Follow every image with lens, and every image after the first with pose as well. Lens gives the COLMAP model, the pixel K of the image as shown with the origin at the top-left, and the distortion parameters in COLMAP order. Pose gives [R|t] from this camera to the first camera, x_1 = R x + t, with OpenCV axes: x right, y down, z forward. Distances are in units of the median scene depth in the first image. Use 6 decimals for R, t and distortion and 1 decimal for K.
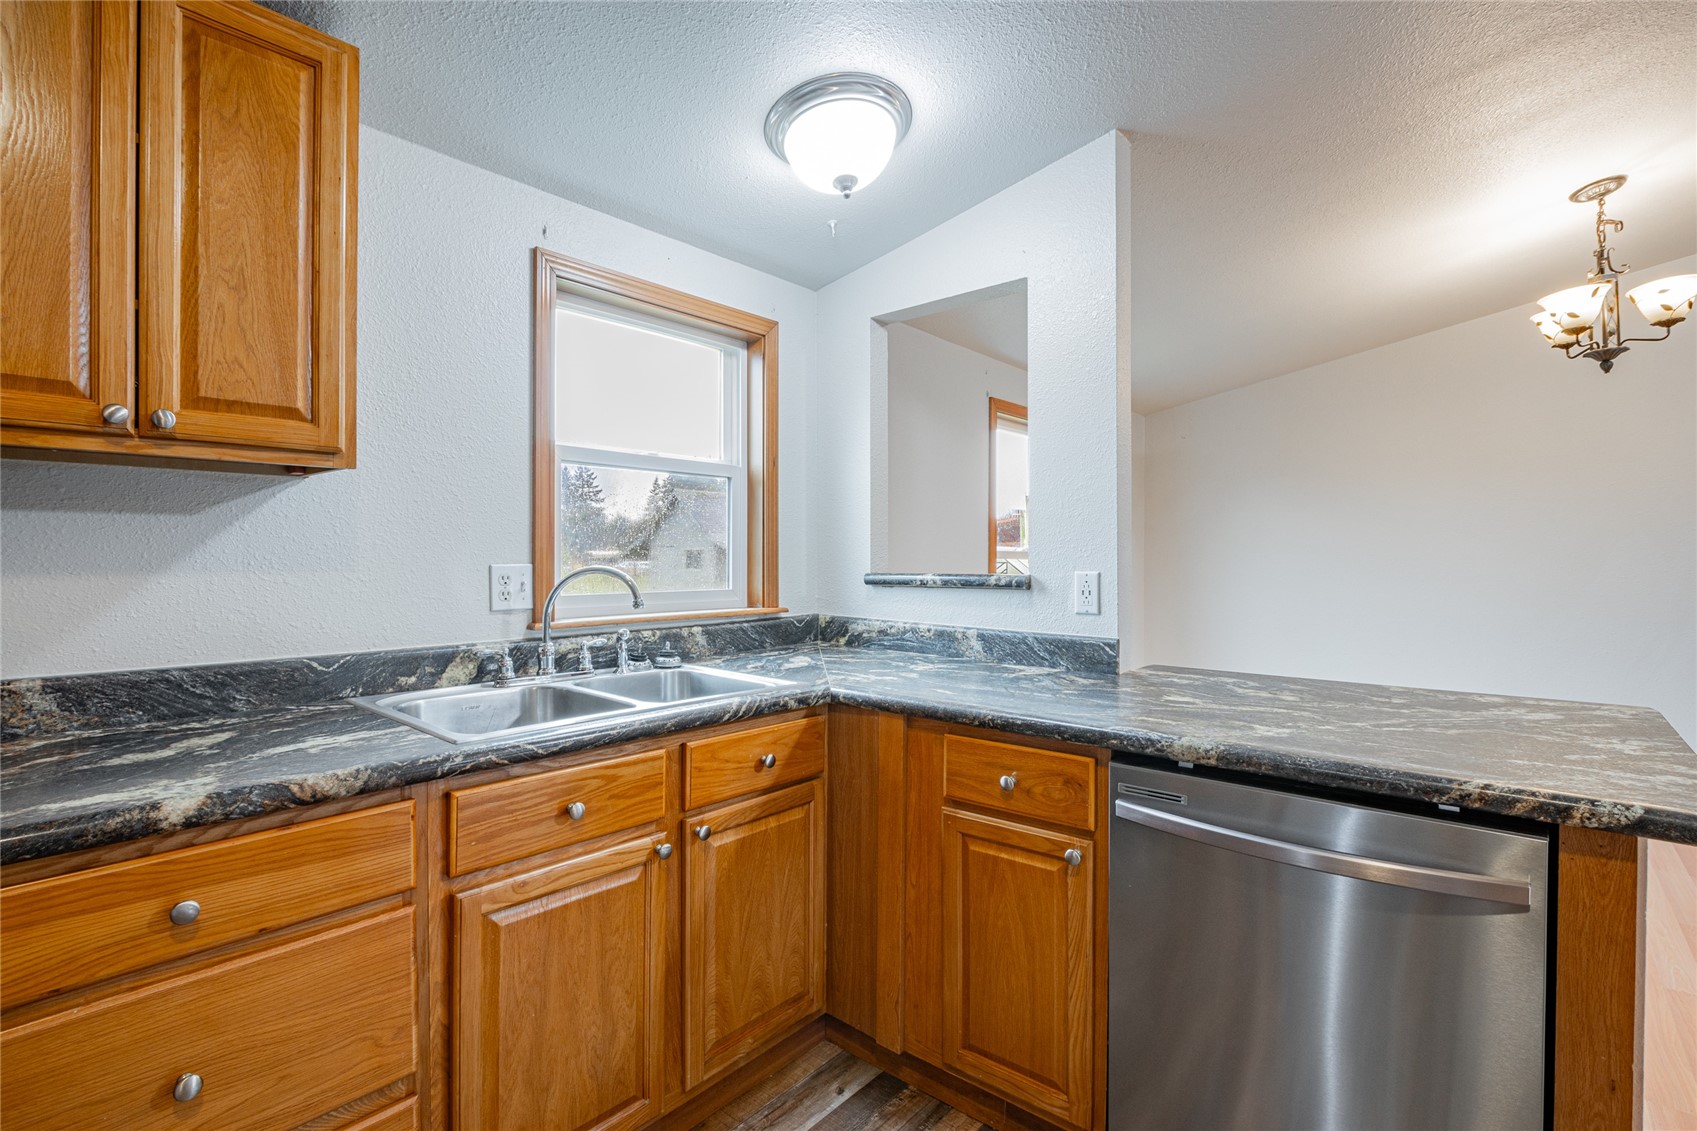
lens RADIAL K [[768.3, 0, 848.5], [0, 768.3, 565.5], [0, 0, 1]] dist [-0.020745, 0.001031]
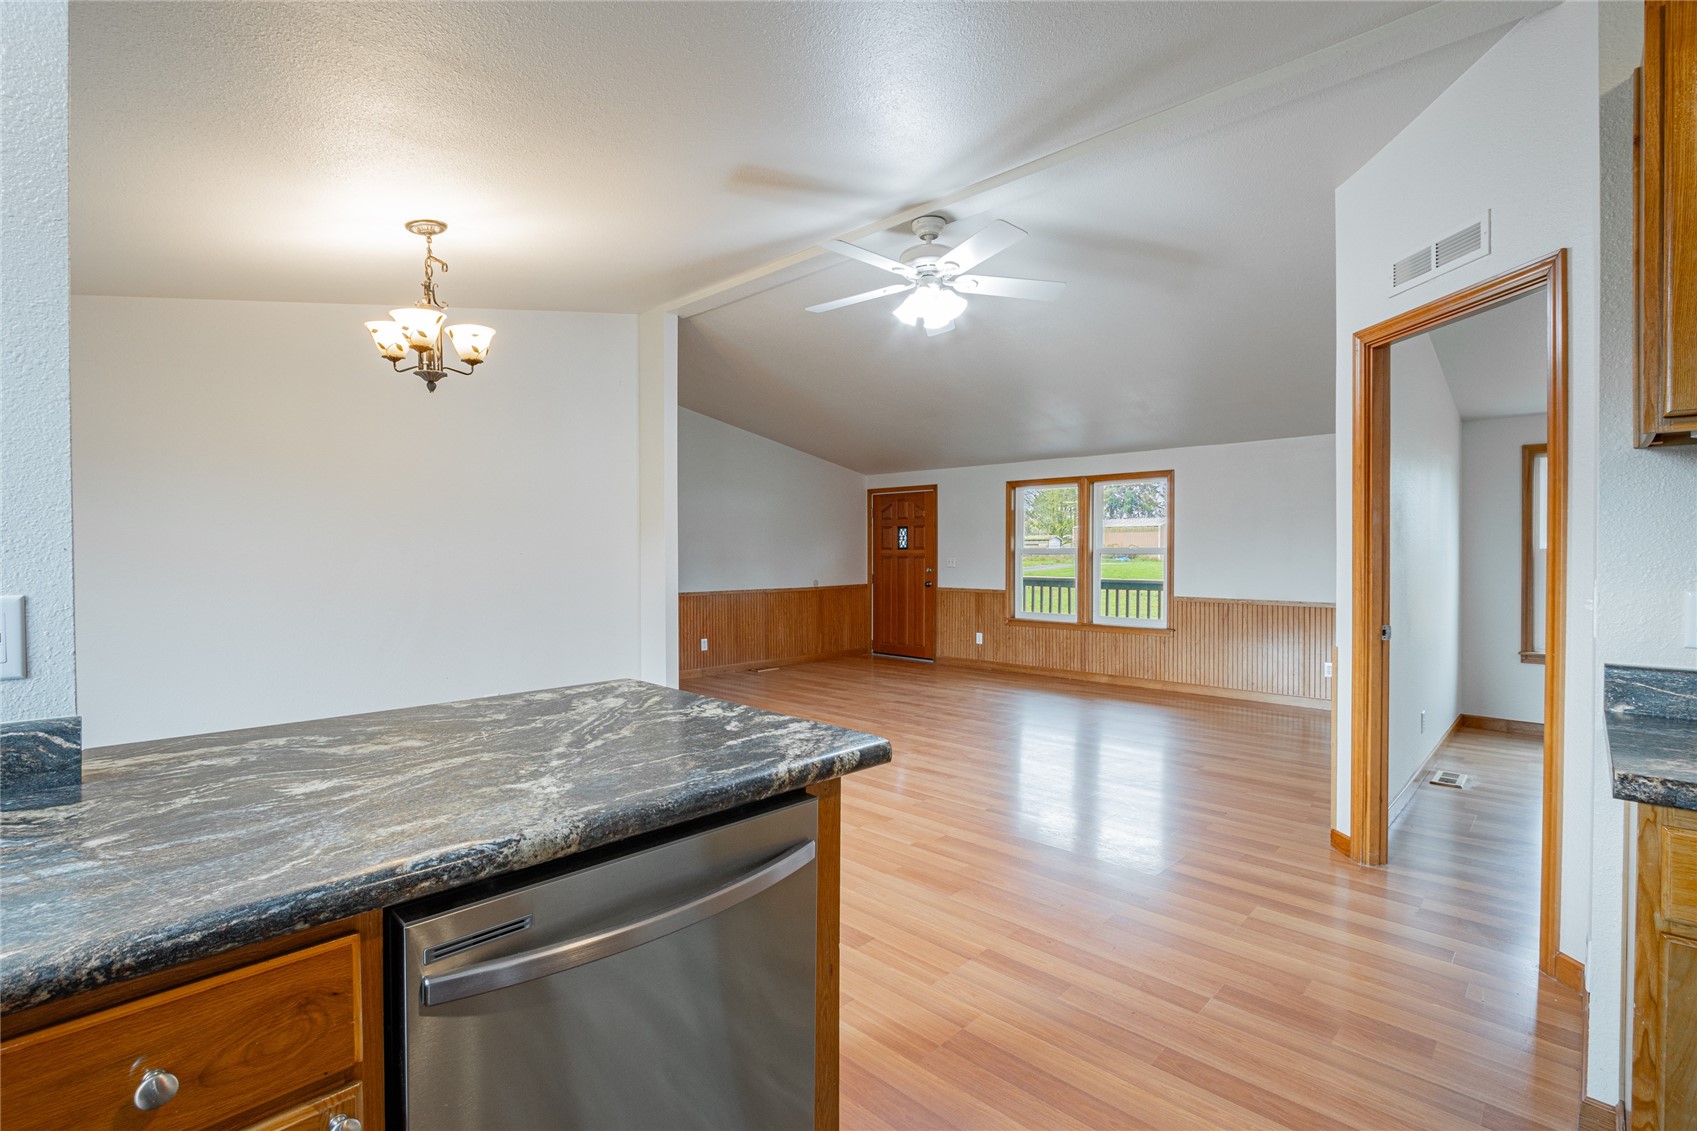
lens RADIAL K [[768.3, 0, 848.5], [0, 768.3, 565.5], [0, 0, 1]] dist [-0.020745, 0.001031]
pose [[0.065264, -0.018635, 0.997694, -0.103803], [0.011187, 0.999776, 0.017942, -0.010397], [-0.997805, 0.009991, 0.065458, 0.315796]]
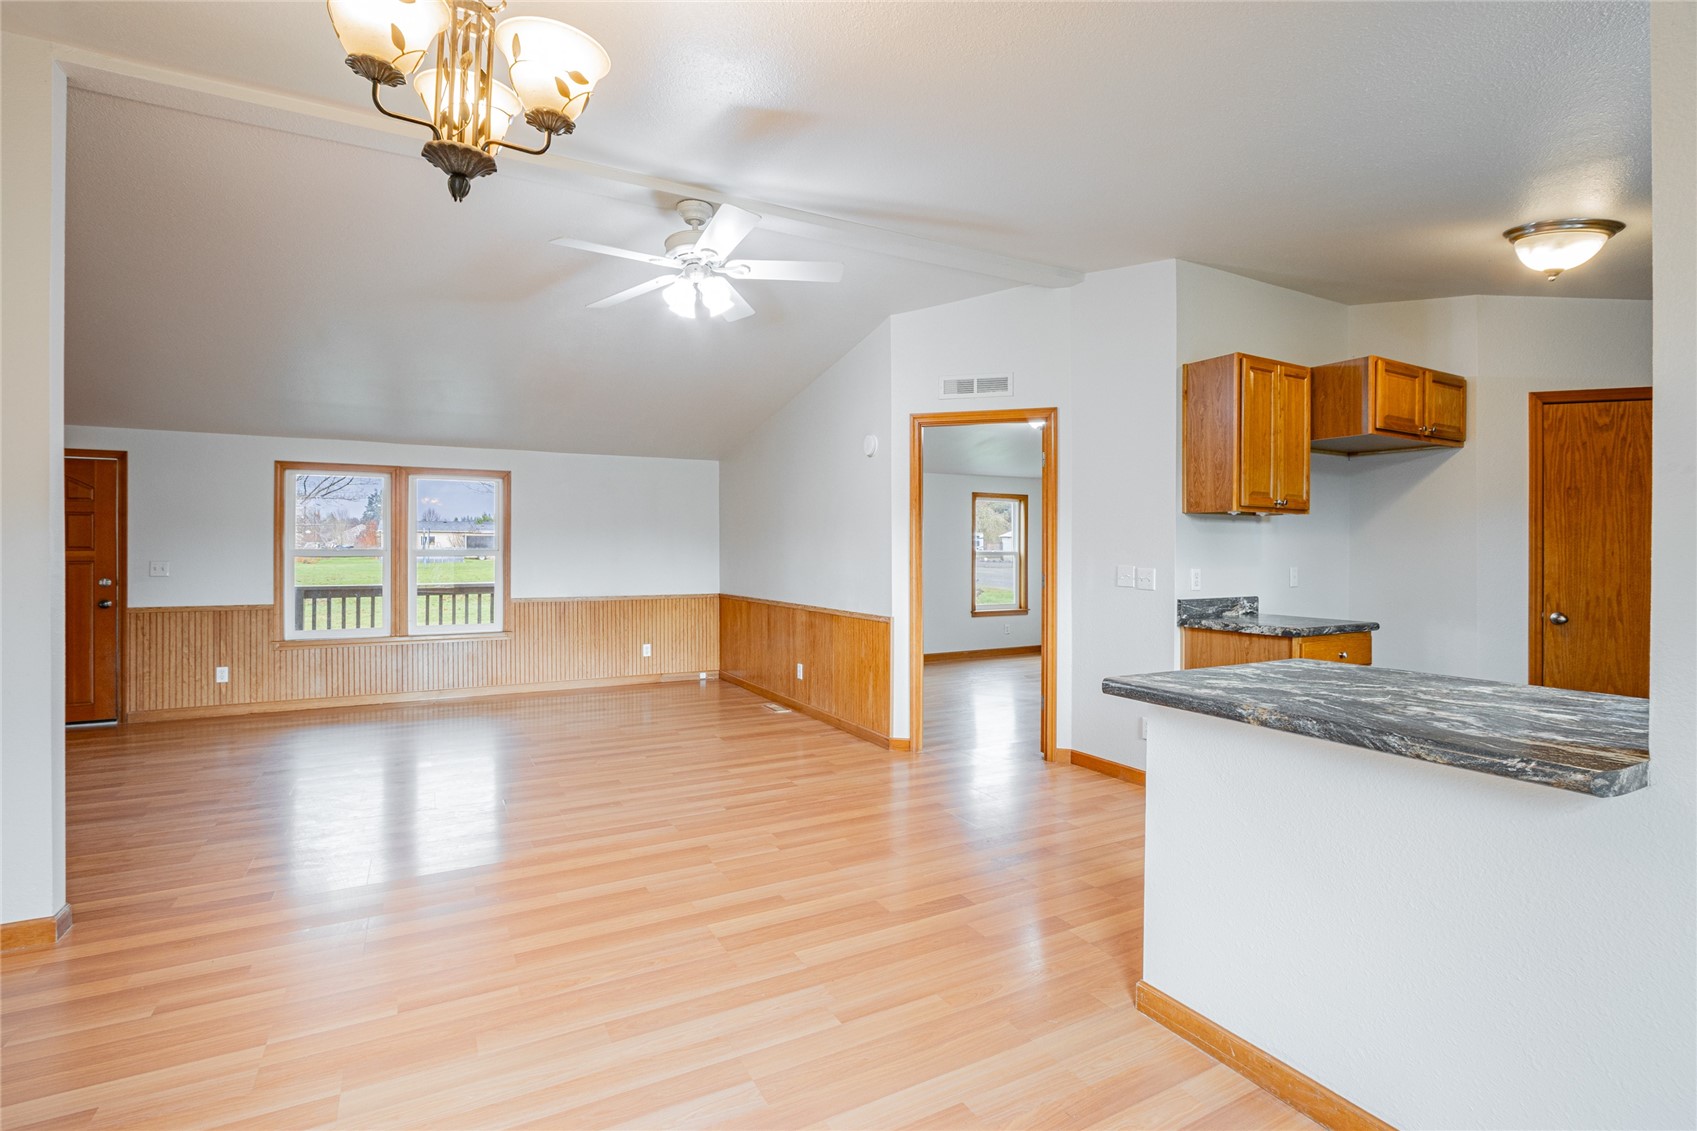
lens RADIAL K [[768.3, 0, 848.5], [0, 768.3, 565.5], [0, 0, 1]] dist [-0.020745, 0.001031]
pose [[-0.921621, -0.008838, 0.387991, 0.584723], [0.001541, 0.999649, 0.026433, -0.026813], [-0.388088, 0.024959, -0.921284, 1.435717]]
